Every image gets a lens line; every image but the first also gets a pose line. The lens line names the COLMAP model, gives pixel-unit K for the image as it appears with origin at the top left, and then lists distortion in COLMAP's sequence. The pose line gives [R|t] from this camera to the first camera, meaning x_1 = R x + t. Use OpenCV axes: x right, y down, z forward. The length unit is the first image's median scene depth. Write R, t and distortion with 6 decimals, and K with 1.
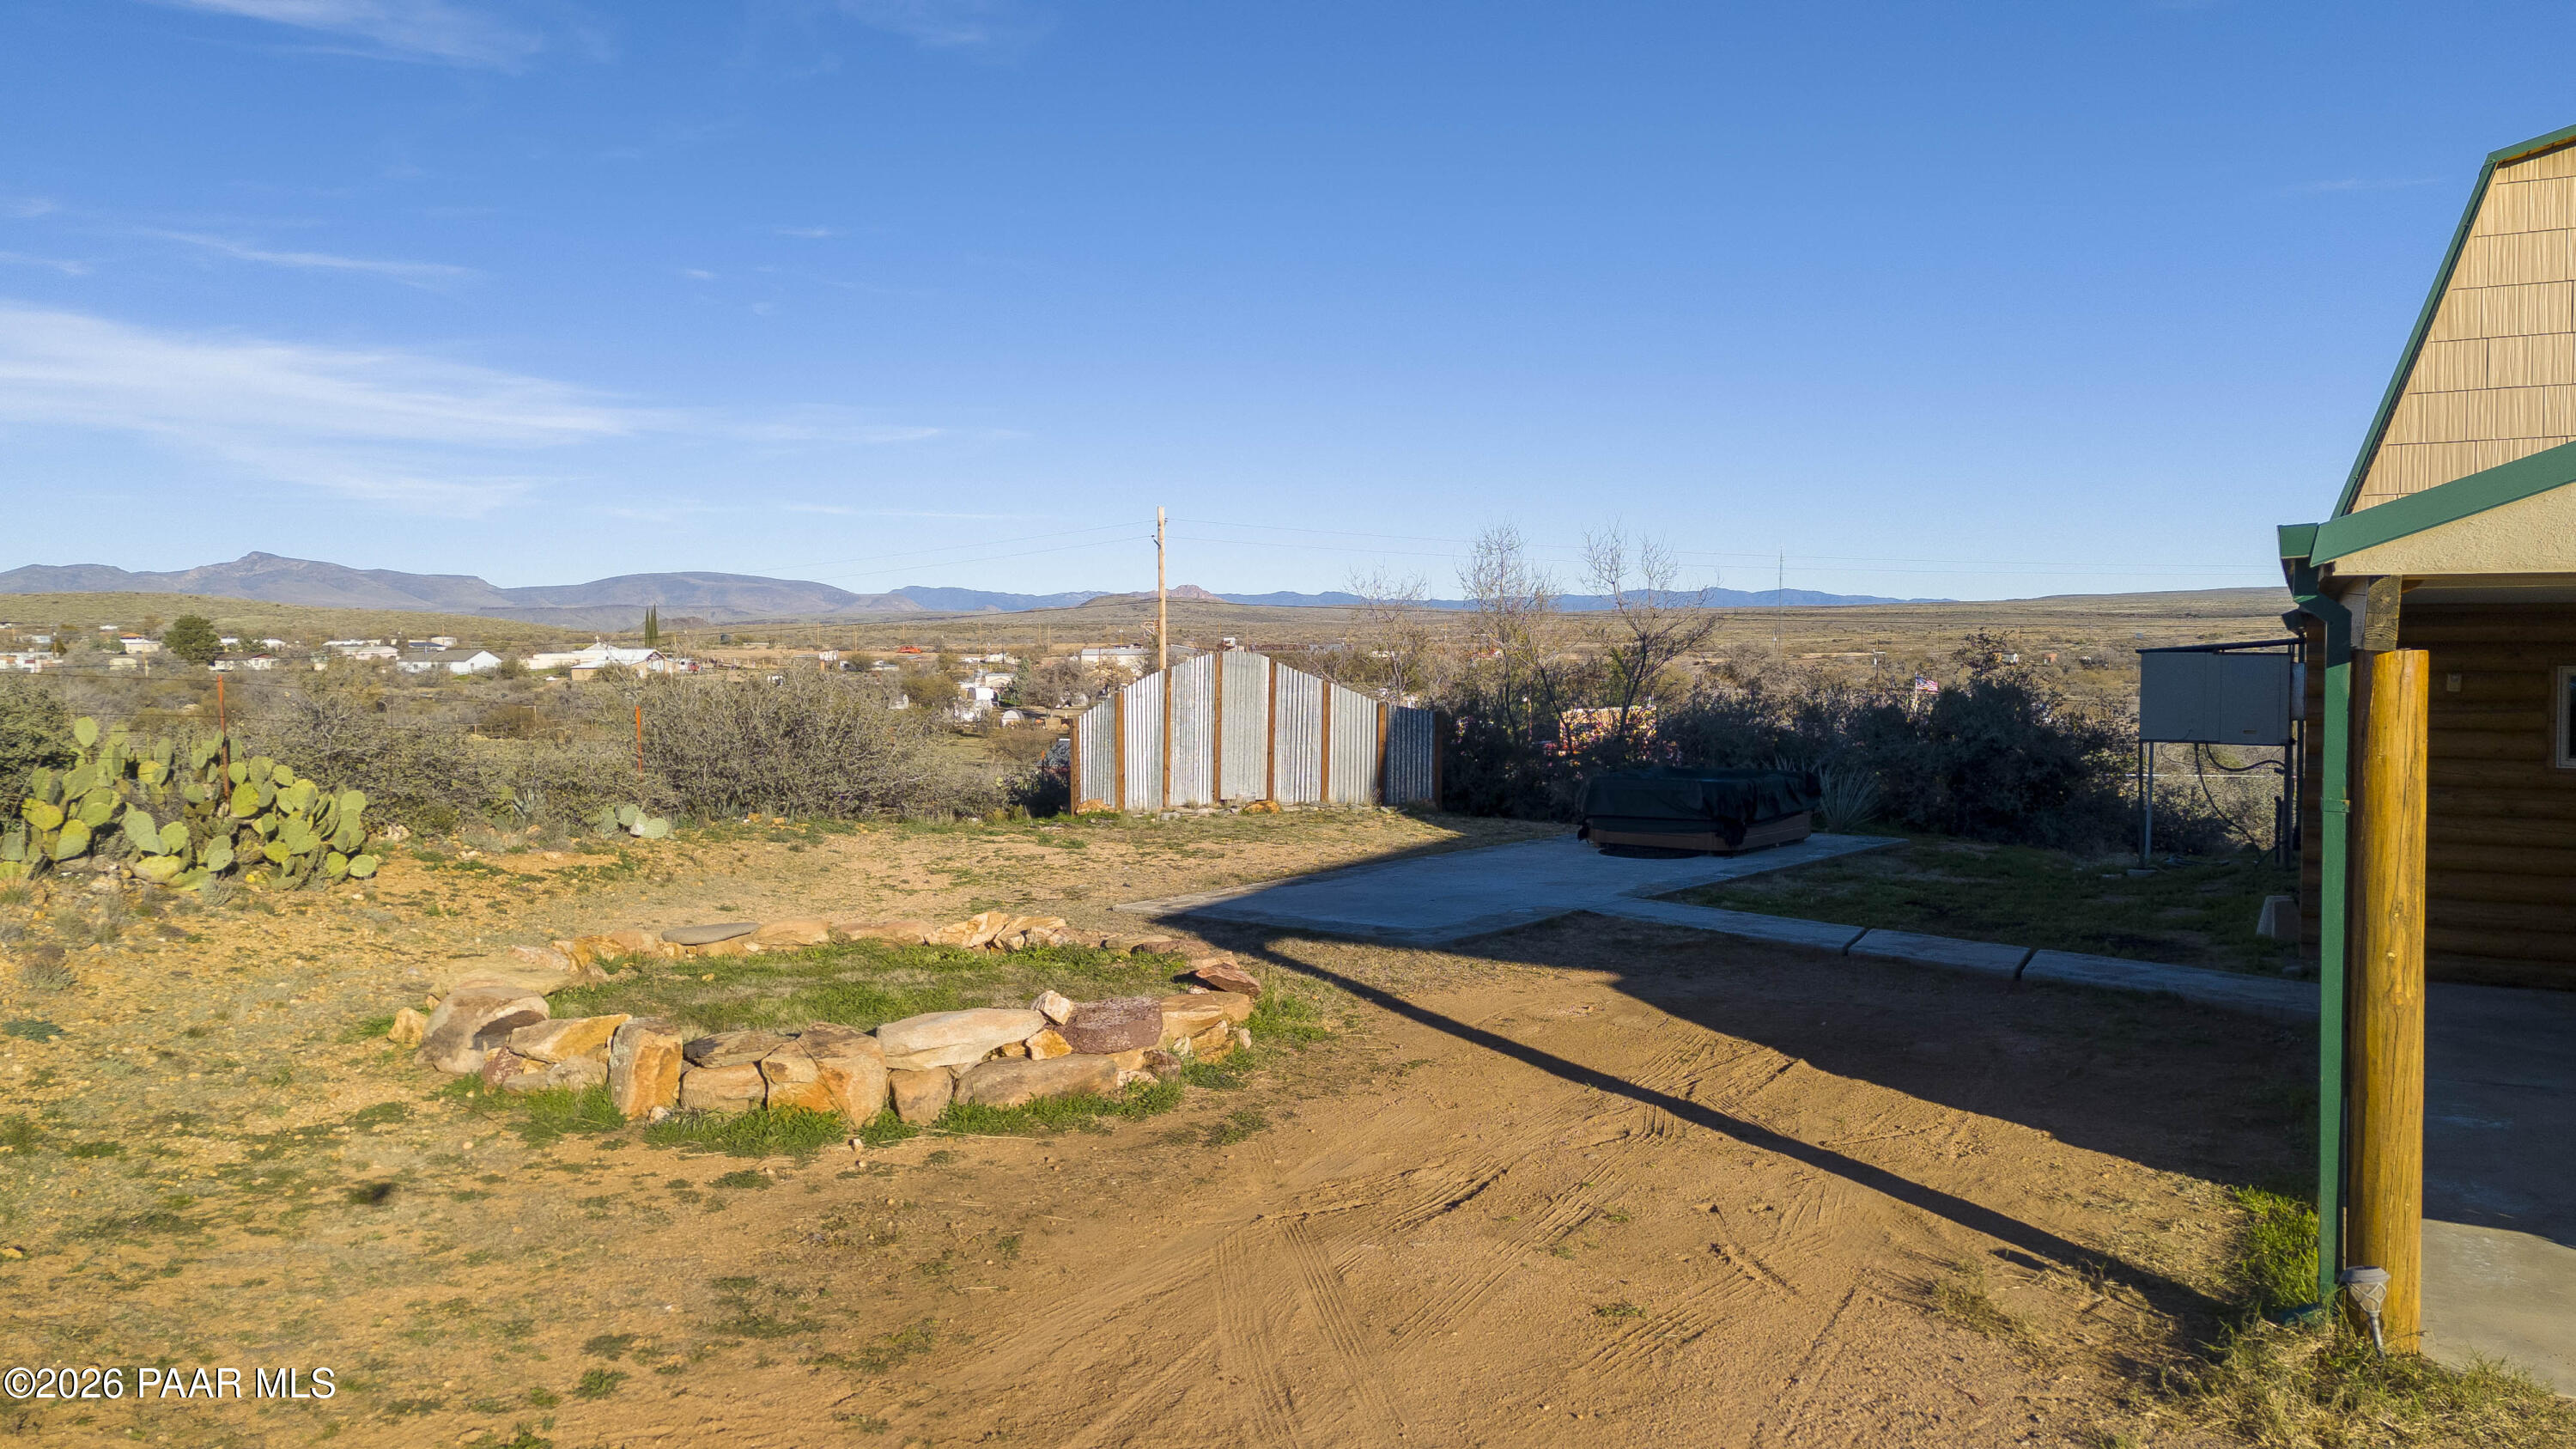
lens RADIAL K [[1892.2, 0, 1288.0], [0, 1892.2, 724.5], [0, 0, 1]] dist [0.079824, -0.083557]
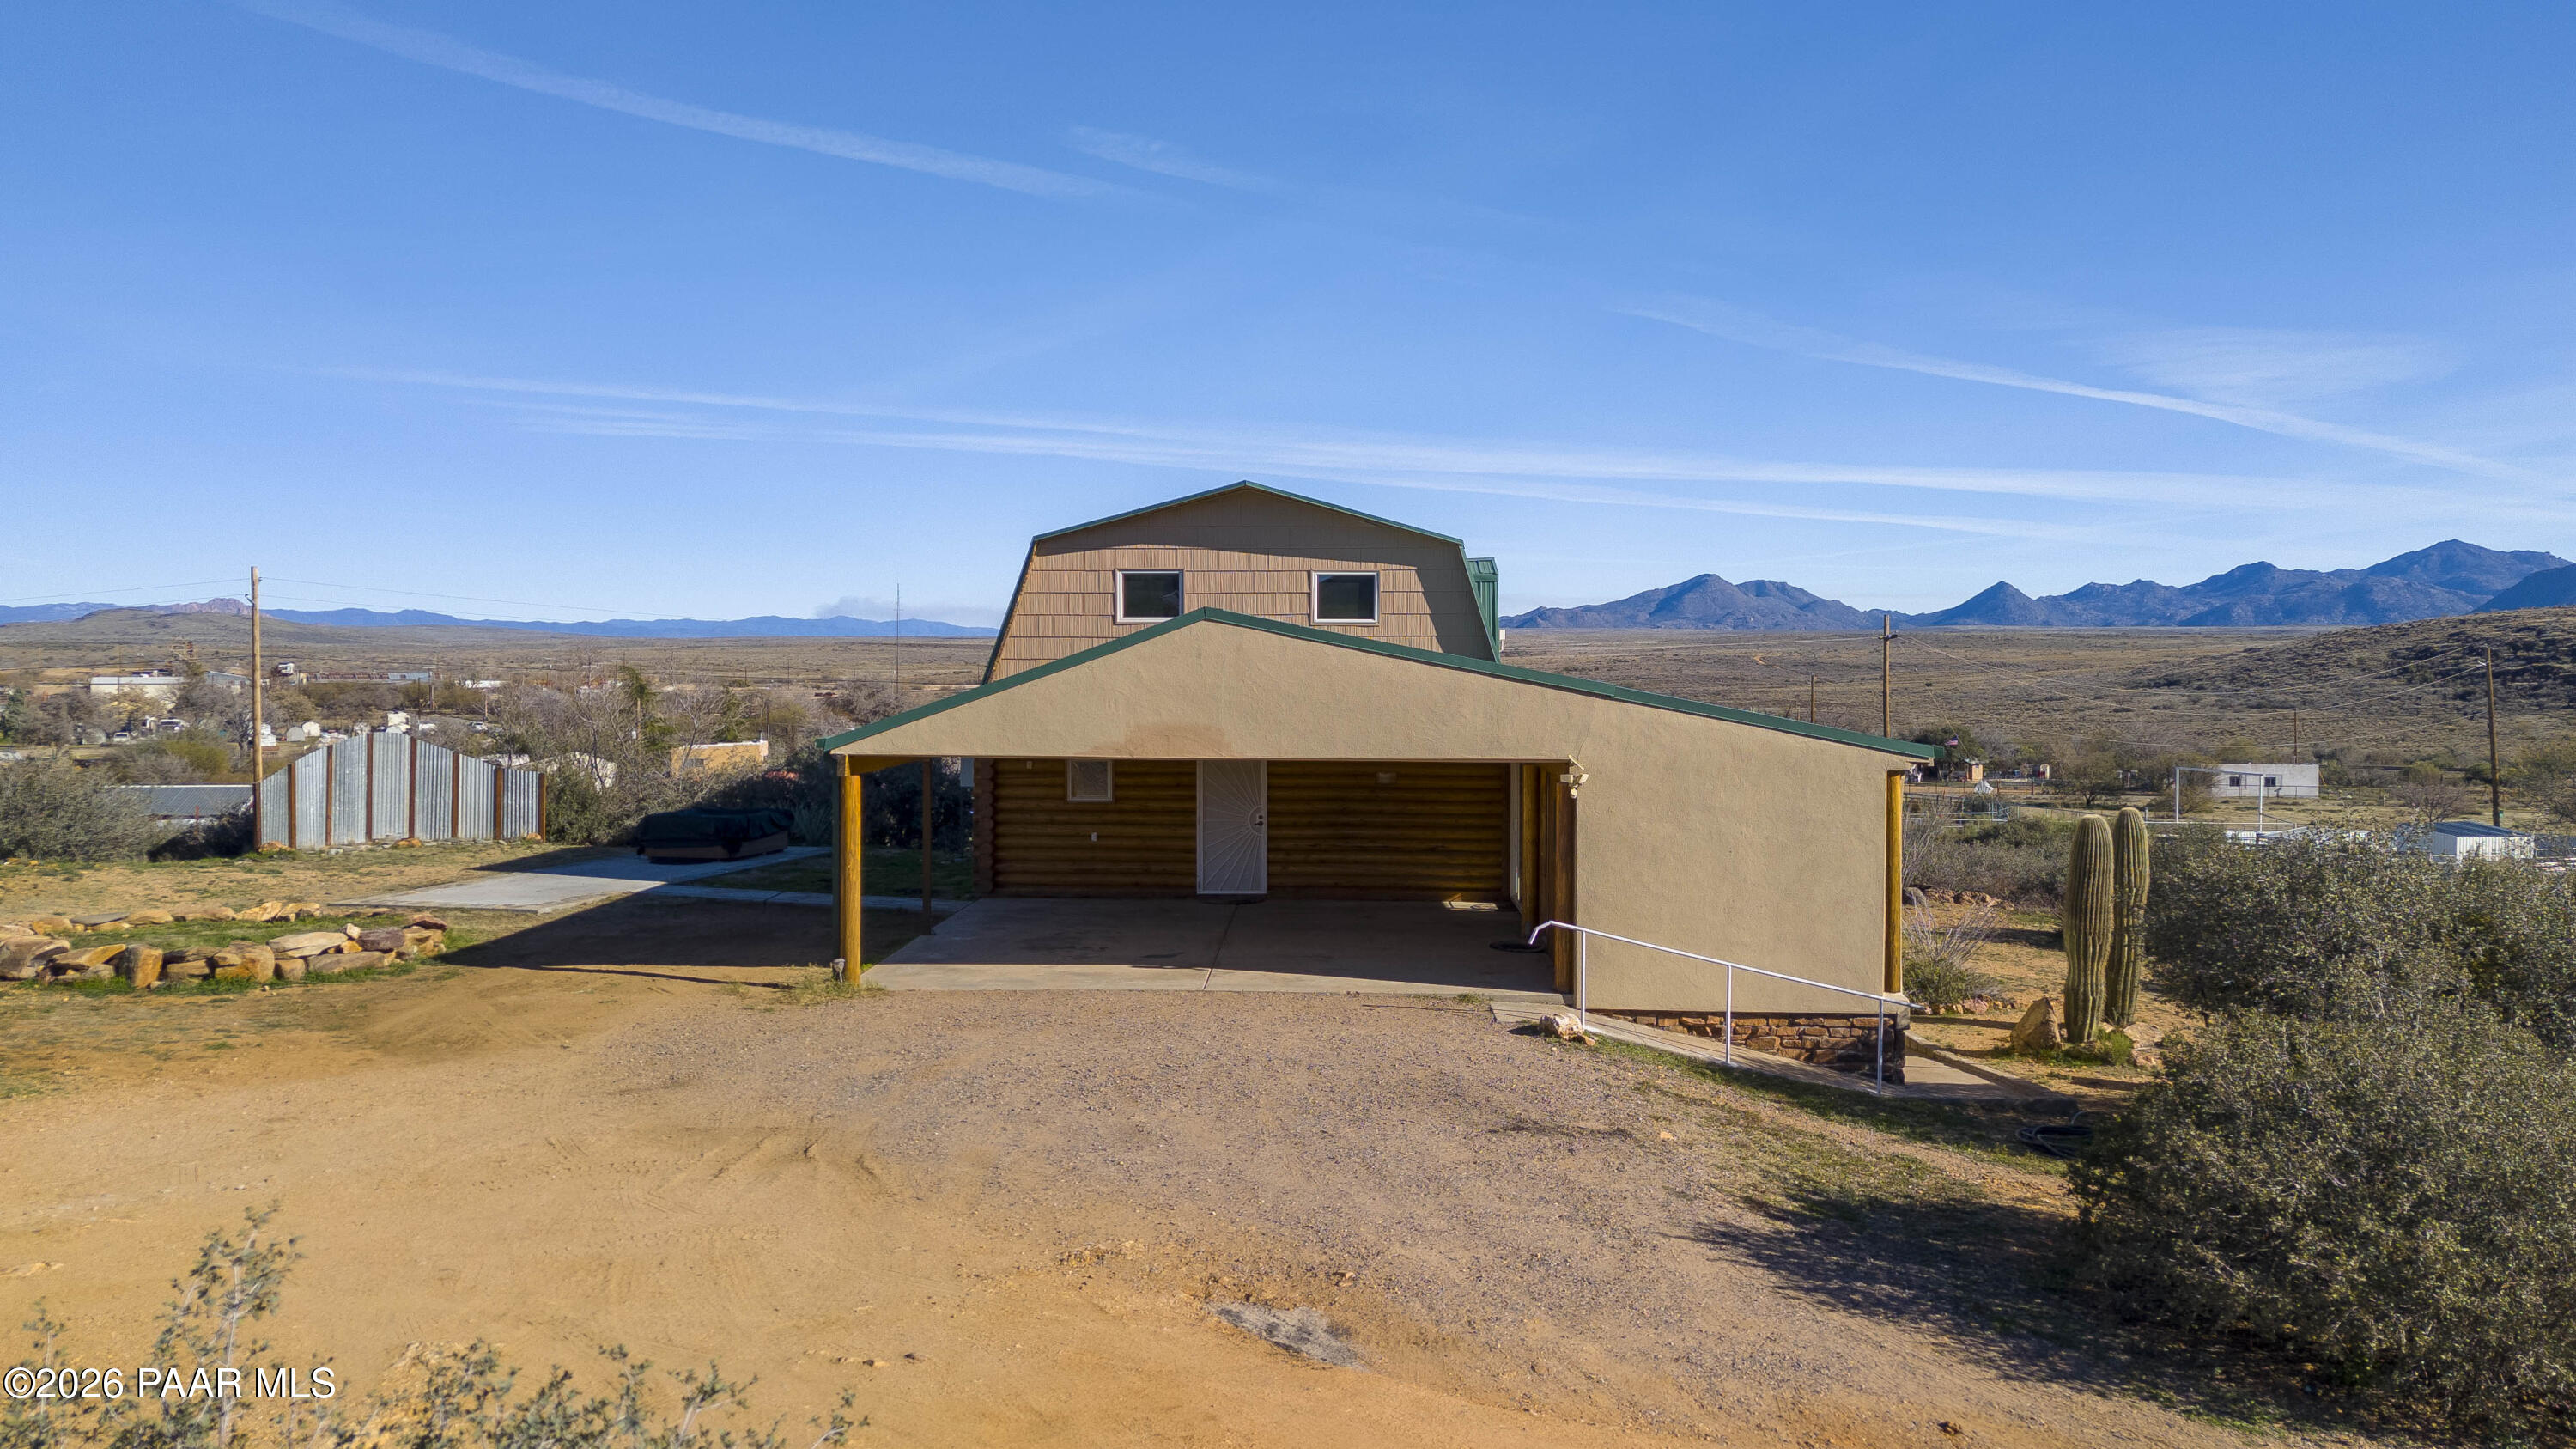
lens RADIAL K [[1892.2, 0, 1288.0], [0, 1892.2, 724.5], [0, 0, 1]] dist [0.079824, -0.083557]
pose [[0.899956, -0.004985, 0.435953, -0.054928], [0.011670, 0.999852, -0.012659, -0.023322], [-0.435825, 0.016480, 0.899881, -0.702539]]
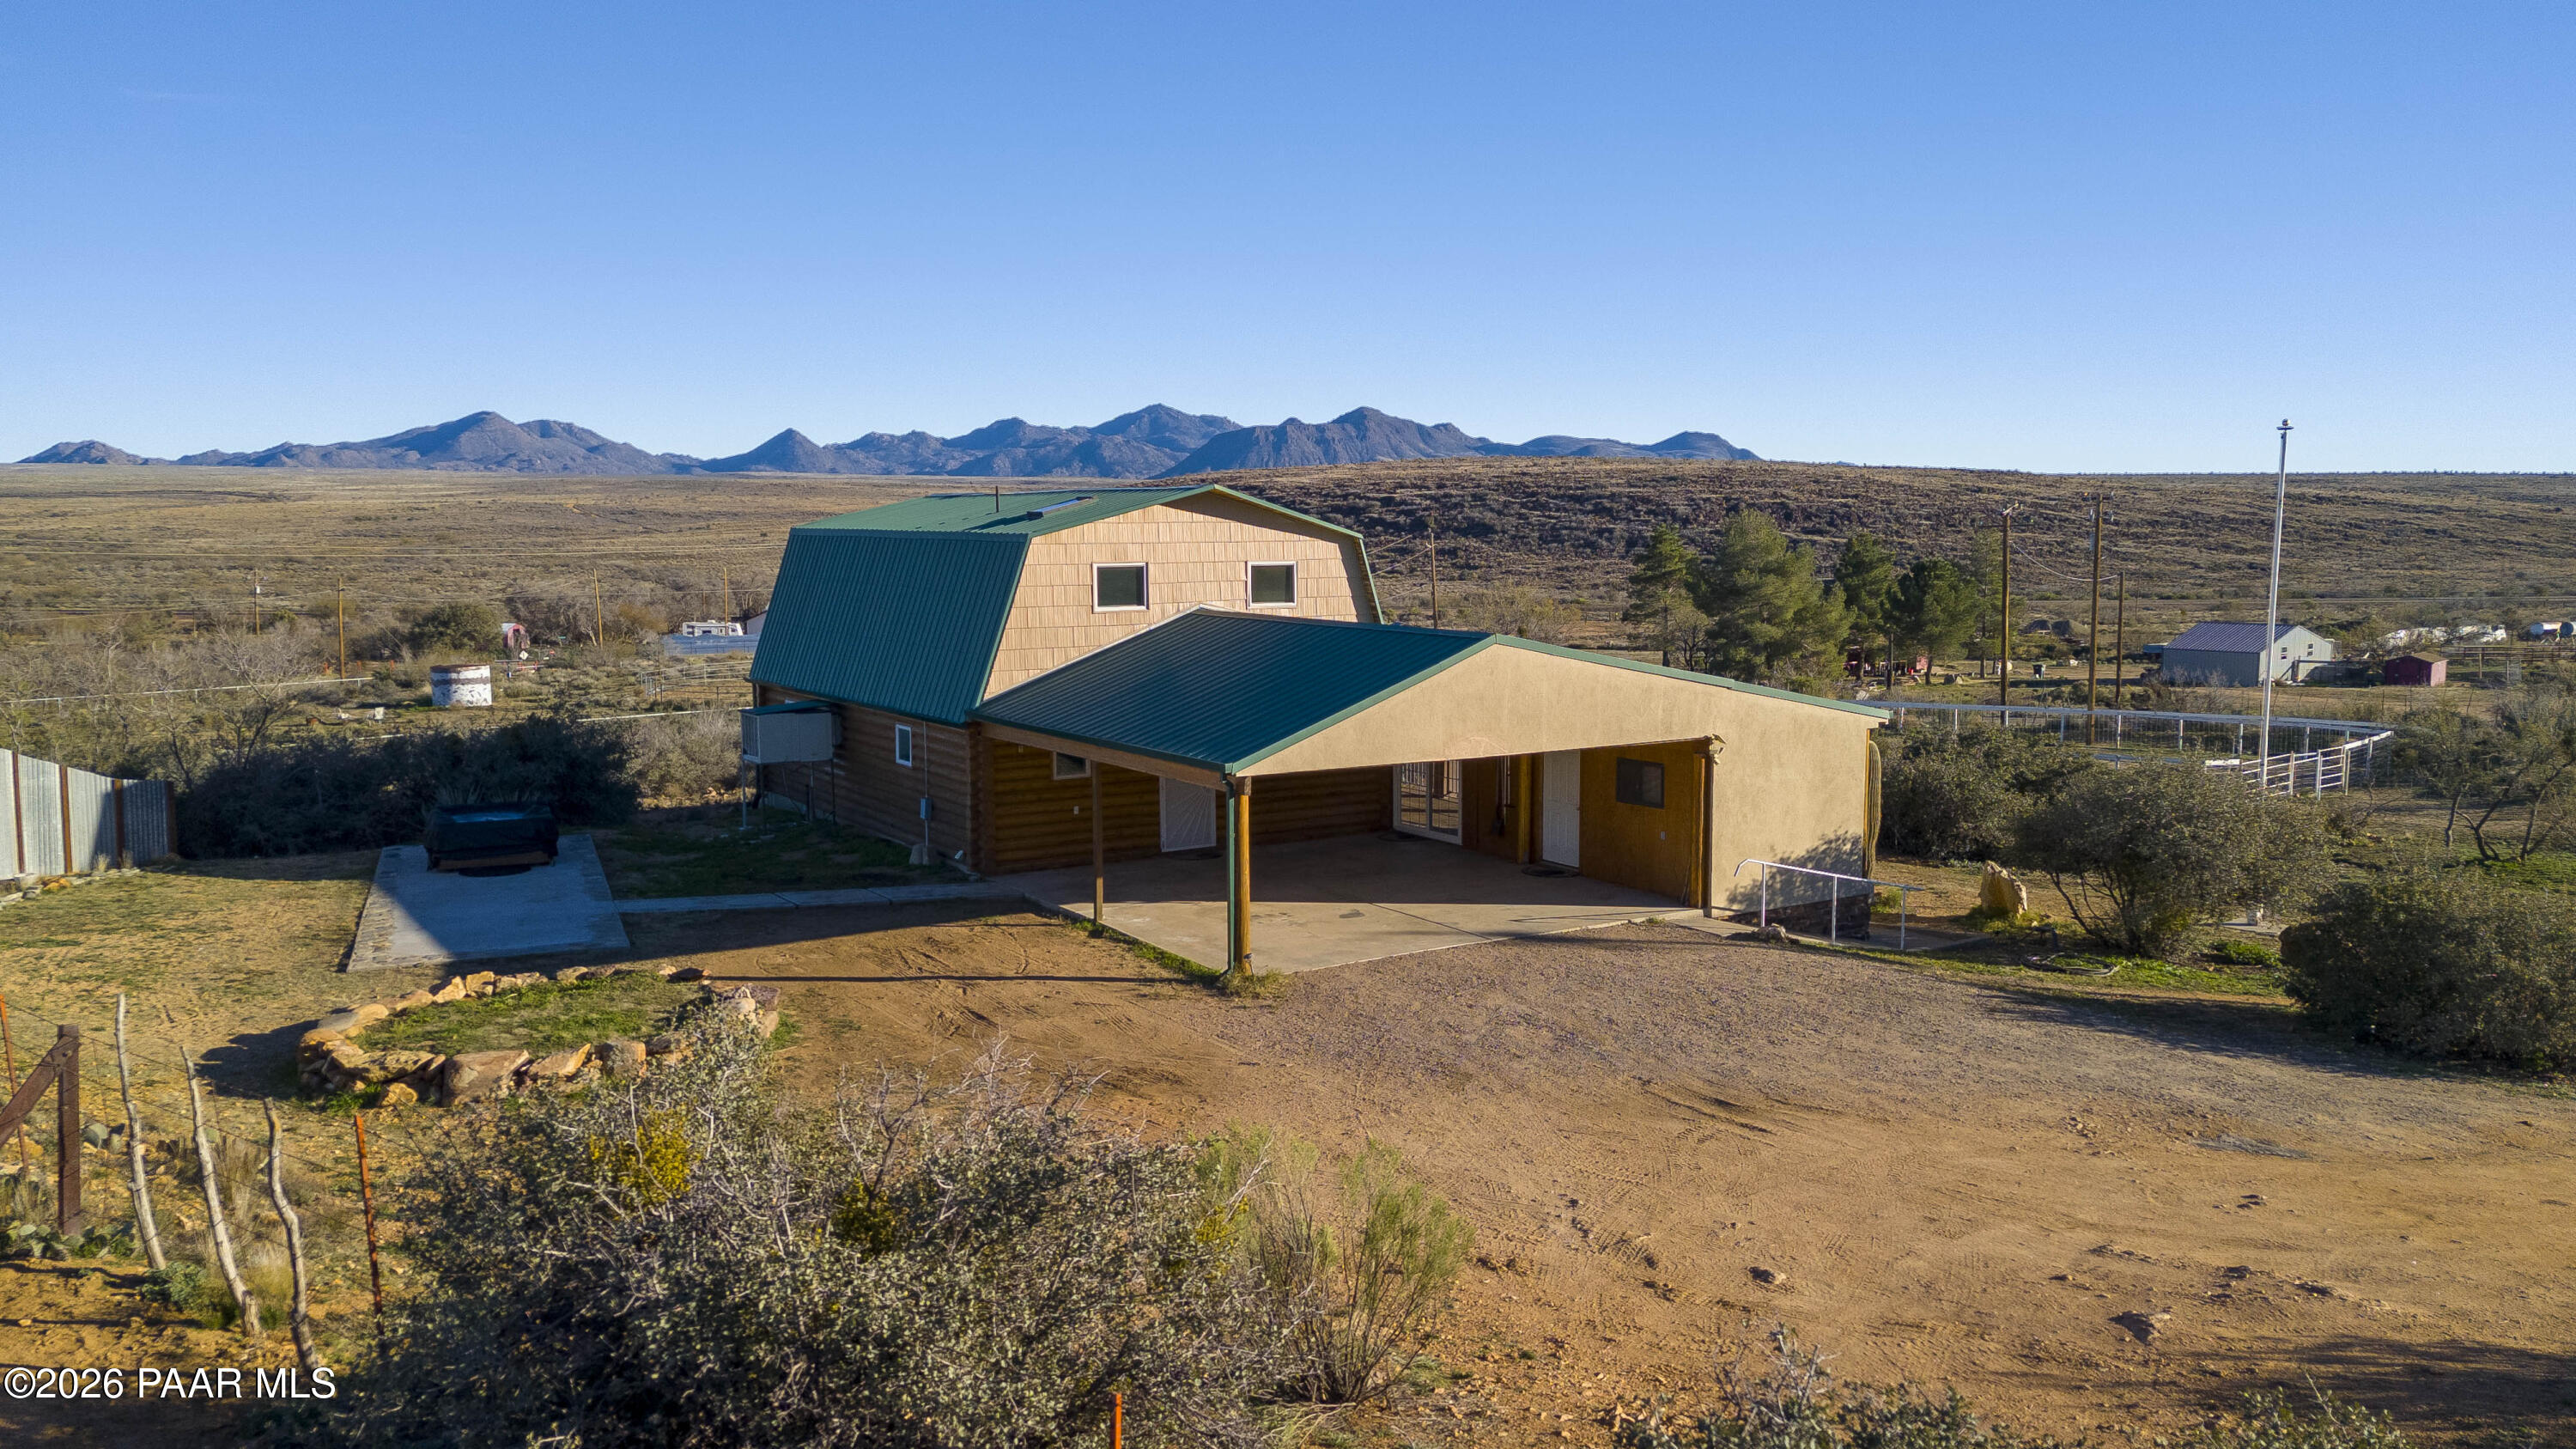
lens RADIAL K [[1885.5, 0, 1288.0], [0, 1885.5, 724.5], [0, 0, 1]] dist [0.079478, -0.073643]
pose [[0.487001, -0.091209, 0.868626, -0.790276], [0.037471, 0.995798, 0.083554, -0.146538], [-0.872597, -0.008142, 0.488372, -0.271257]]
